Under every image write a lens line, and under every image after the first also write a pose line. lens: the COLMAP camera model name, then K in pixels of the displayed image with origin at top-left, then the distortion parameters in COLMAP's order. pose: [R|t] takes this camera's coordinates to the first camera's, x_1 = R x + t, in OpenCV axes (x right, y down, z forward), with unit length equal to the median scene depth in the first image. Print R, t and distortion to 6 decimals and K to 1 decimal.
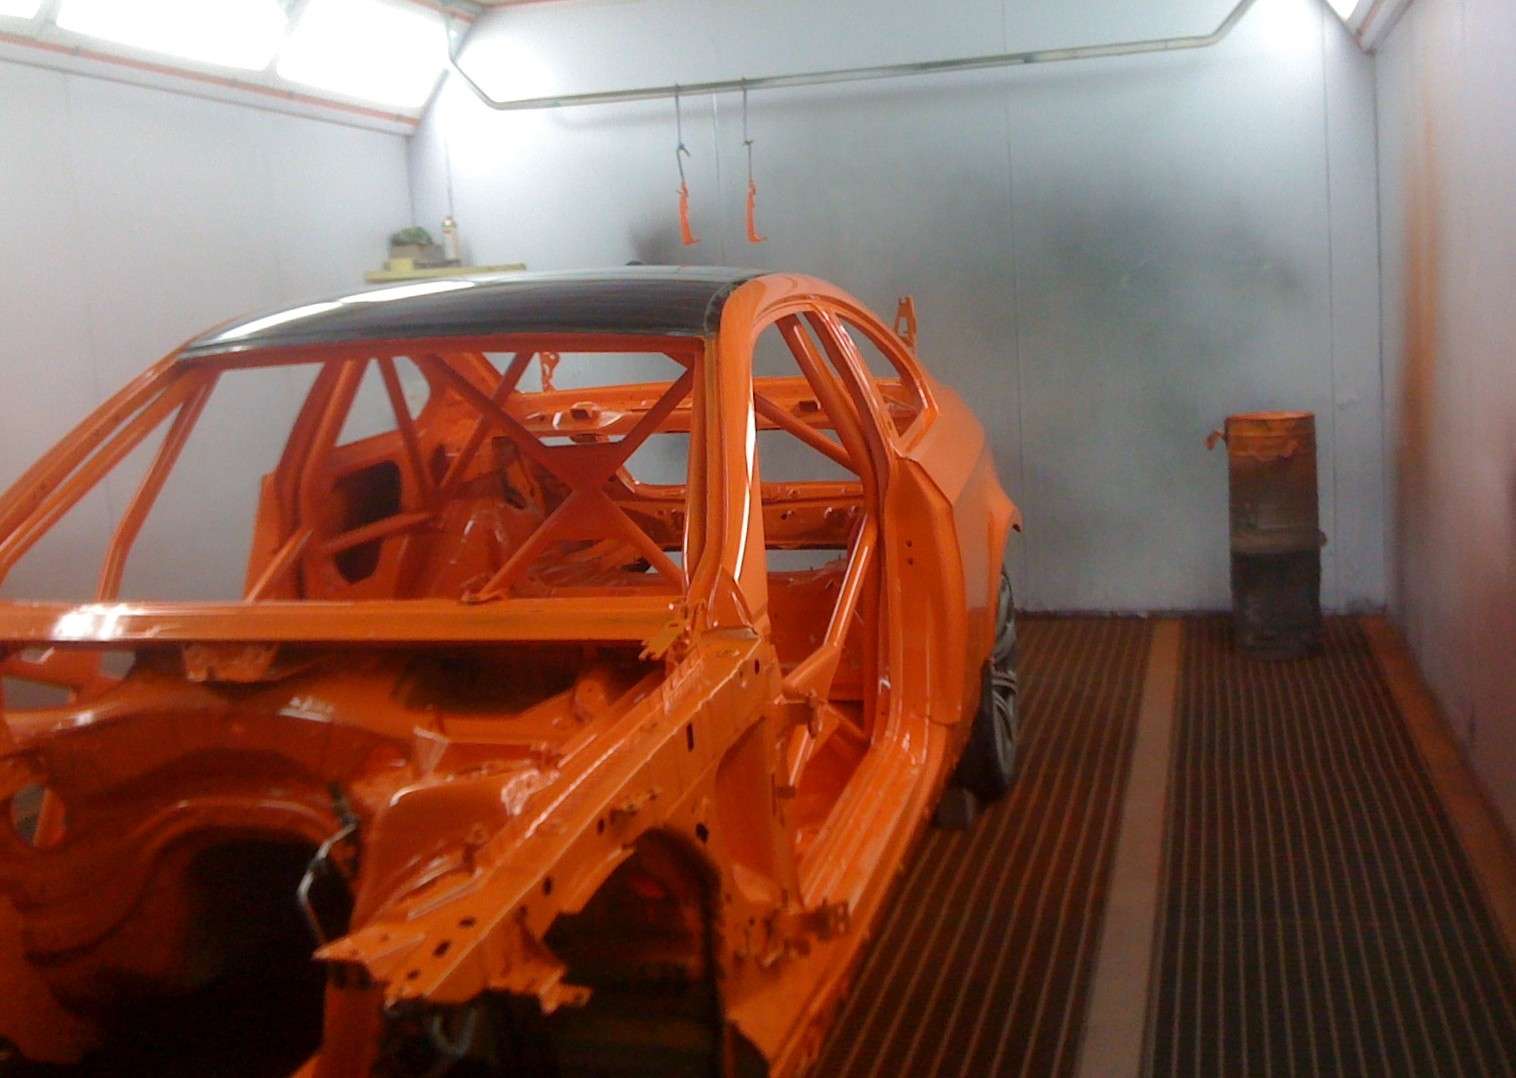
lens RADIAL K [[1785.8, 0, 758.0], [0, 1785.8, 539.0], [0, 0, 1]] dist [0.000603, -0.055619]
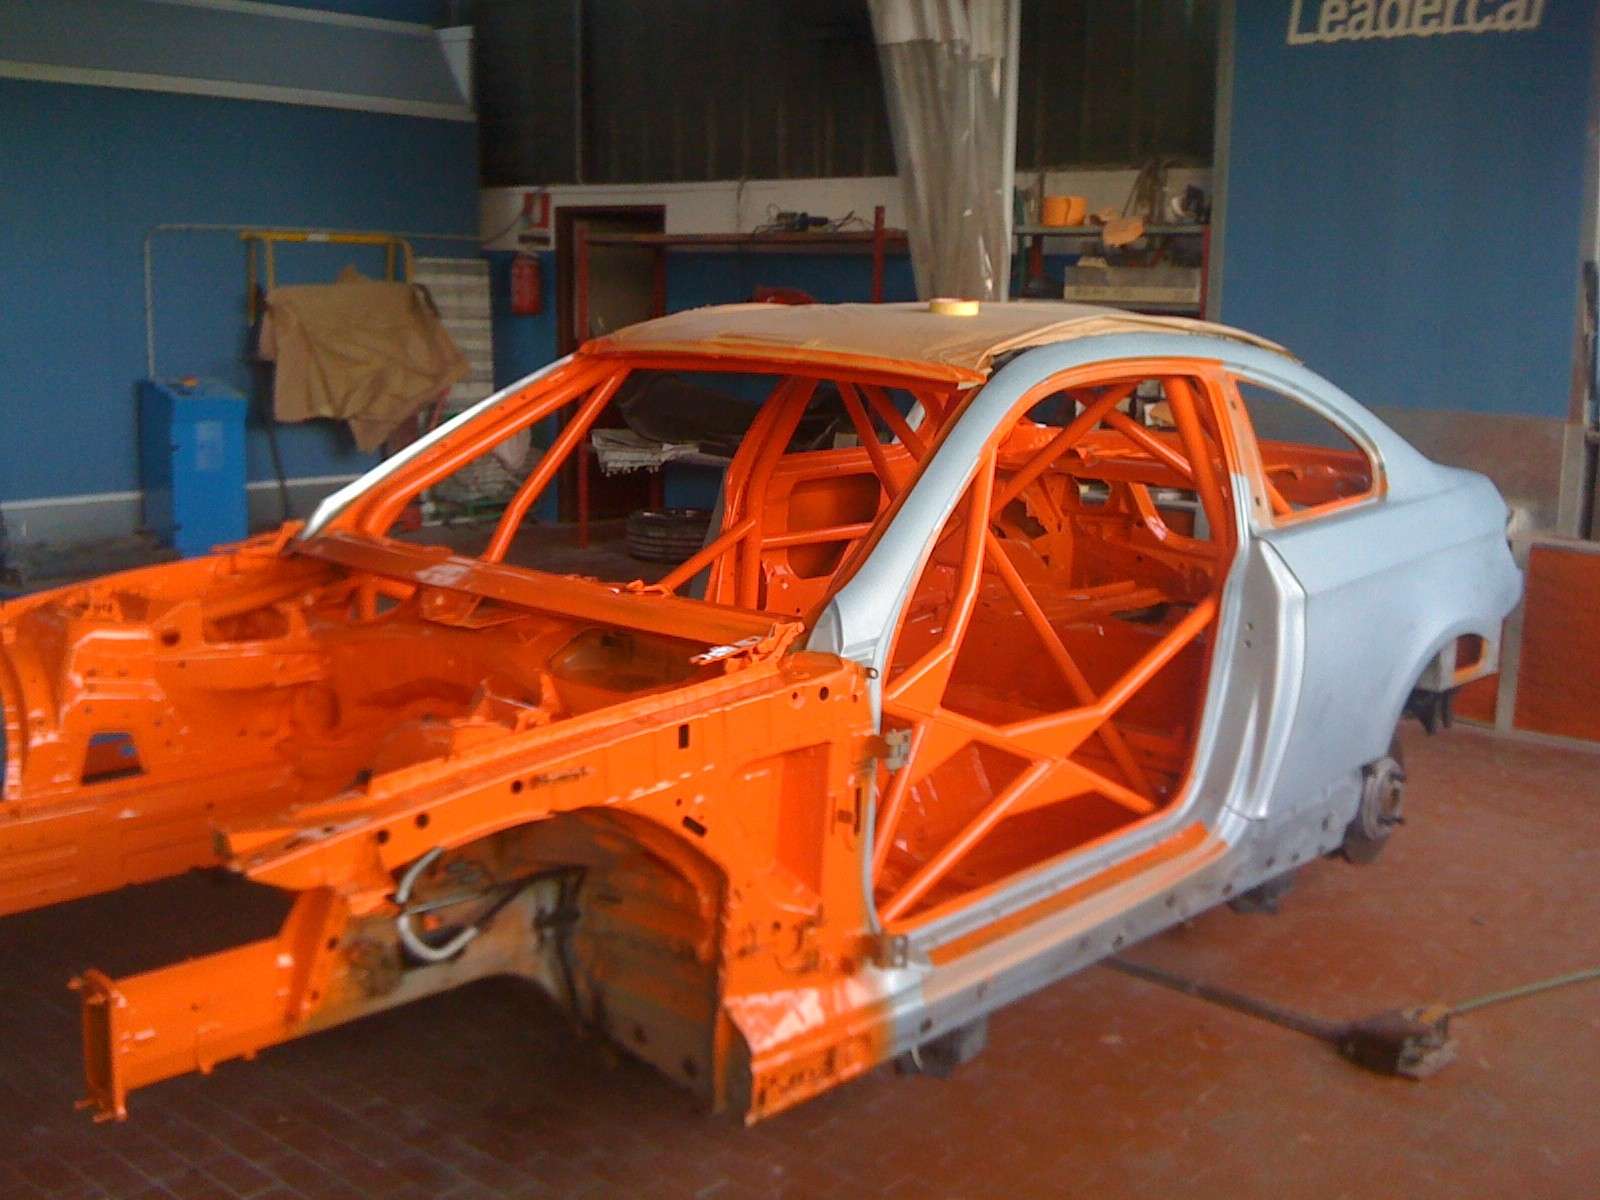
lens RADIAL K [[1792.5, 0, 800.0], [0, 1792.5, 600.0], [0, 0, 1]] dist [0.055545, -0.330077]
pose [[0.881023, 0.166170, -0.442929, 0.185800], [-0.158248, 0.985861, 0.055089, -0.015968], [0.445821, 0.021558, 0.894863, 0.017484]]
